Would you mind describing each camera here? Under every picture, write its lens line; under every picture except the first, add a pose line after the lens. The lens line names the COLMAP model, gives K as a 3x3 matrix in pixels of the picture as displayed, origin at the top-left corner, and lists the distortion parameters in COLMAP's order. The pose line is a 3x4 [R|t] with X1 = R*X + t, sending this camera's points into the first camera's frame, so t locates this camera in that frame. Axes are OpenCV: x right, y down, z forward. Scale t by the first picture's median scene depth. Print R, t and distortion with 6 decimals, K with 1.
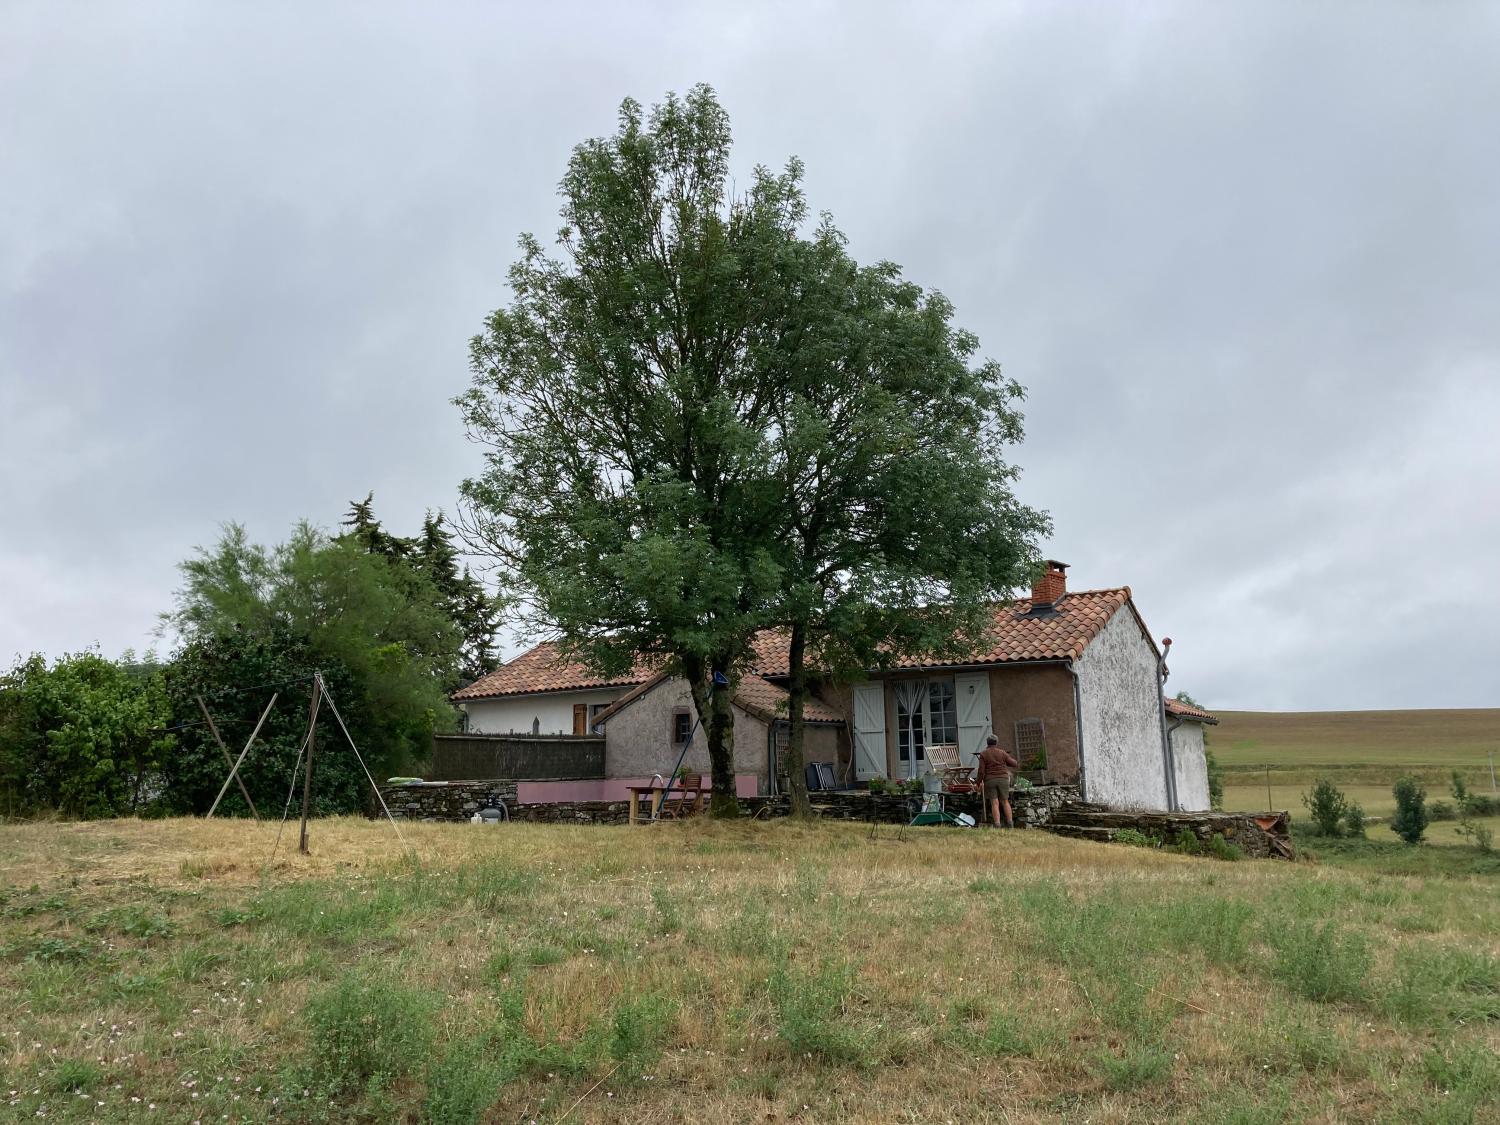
lens RADIAL K [[1291.9, 0, 750.0], [0, 1291.9, 562.5], [0, 0, 1]] dist [0.086012, -0.003199]
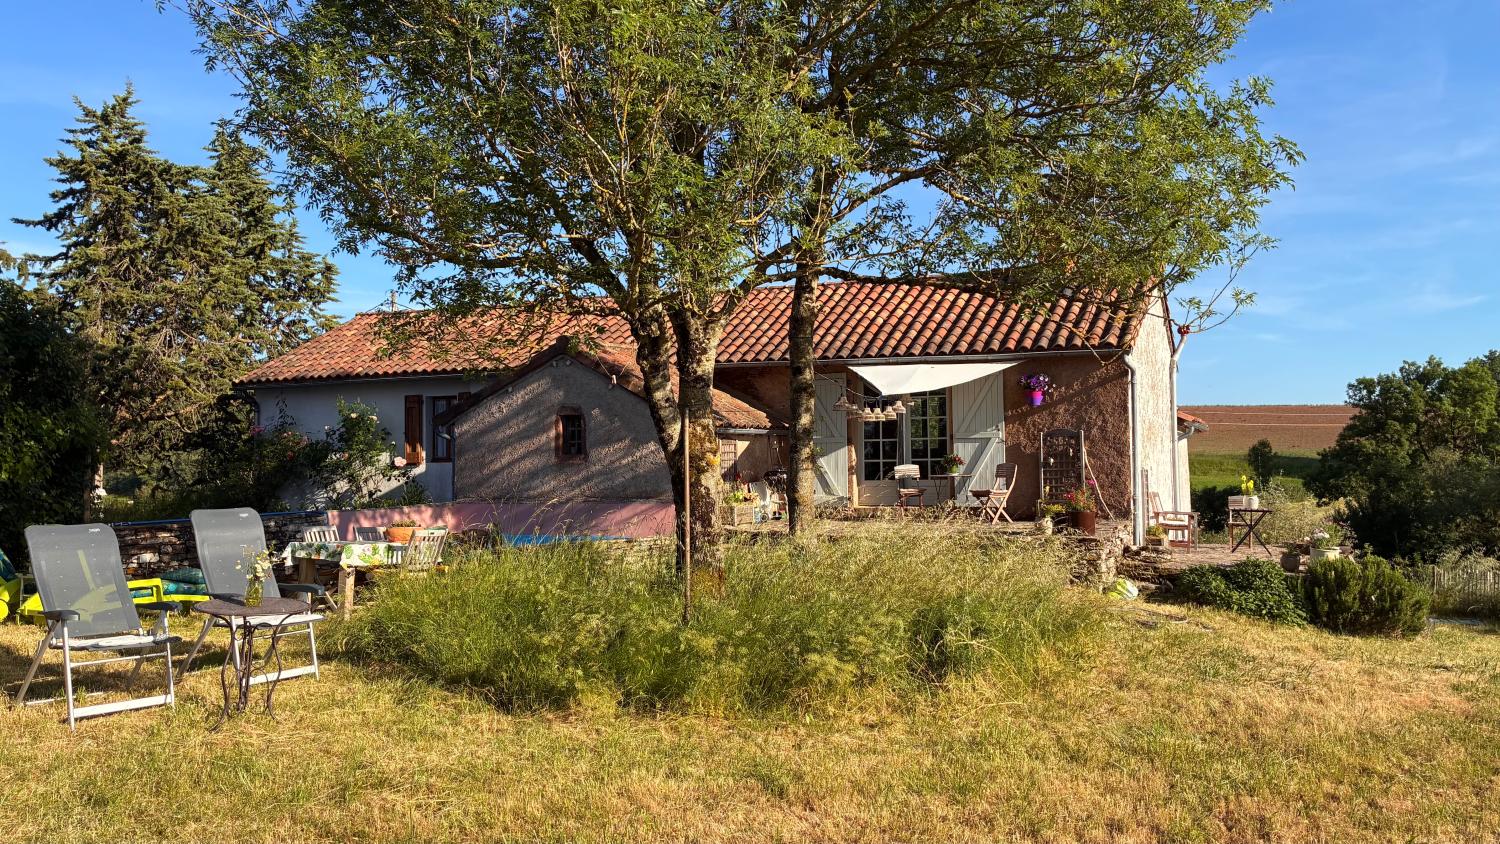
lens RADIAL K [[1216.5, 0, 750.0], [0, 1216.5, 422.0], [0, 0, 1]] dist [0.132558, -0.268927]
pose [[0.987719, 0.014224, 0.155592, -0.056737], [-0.034713, 0.990936, 0.129771, 0.030123], [-0.152335, -0.133579, 0.979260, 0.318883]]
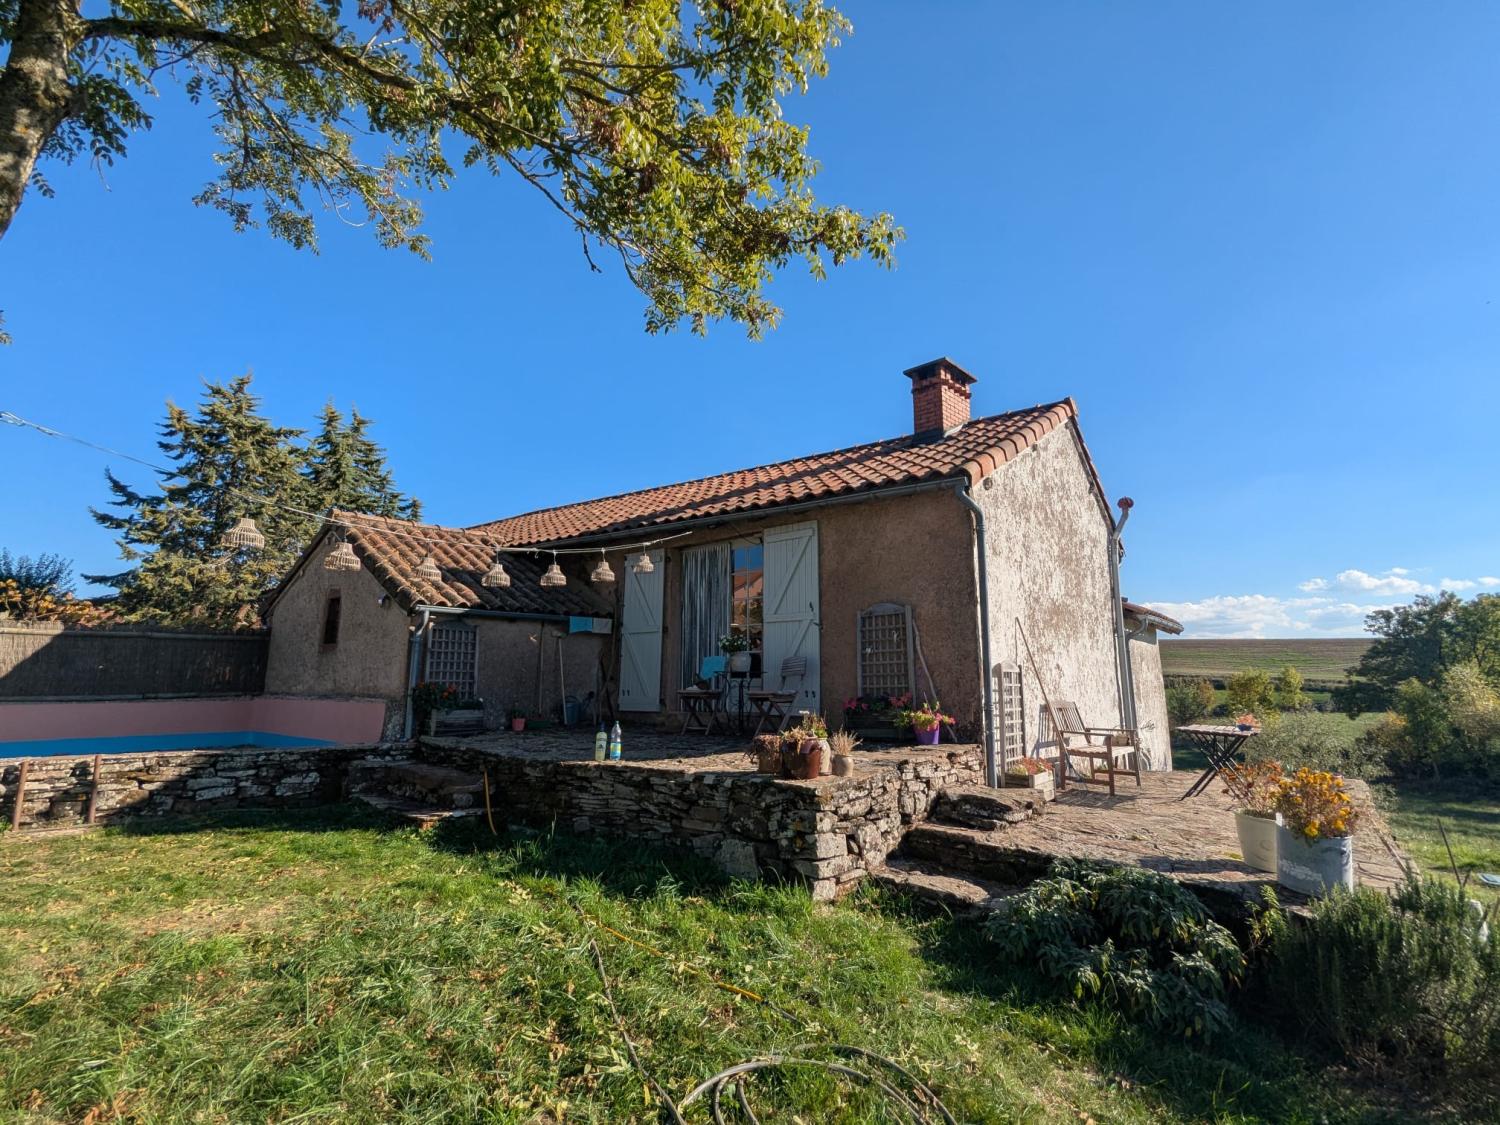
lens RADIAL K [[758.7, 0, 732.1], [0, 758.7, 561.5], [0, 0, 1]] dist [0.013022, 0.000256]
pose [[0.996390, 0.007341, -0.084572, 0.163325], [-0.005924, 0.999838, 0.016986, 0.089230], [0.084683, -0.016424, 0.996273, 0.632518]]
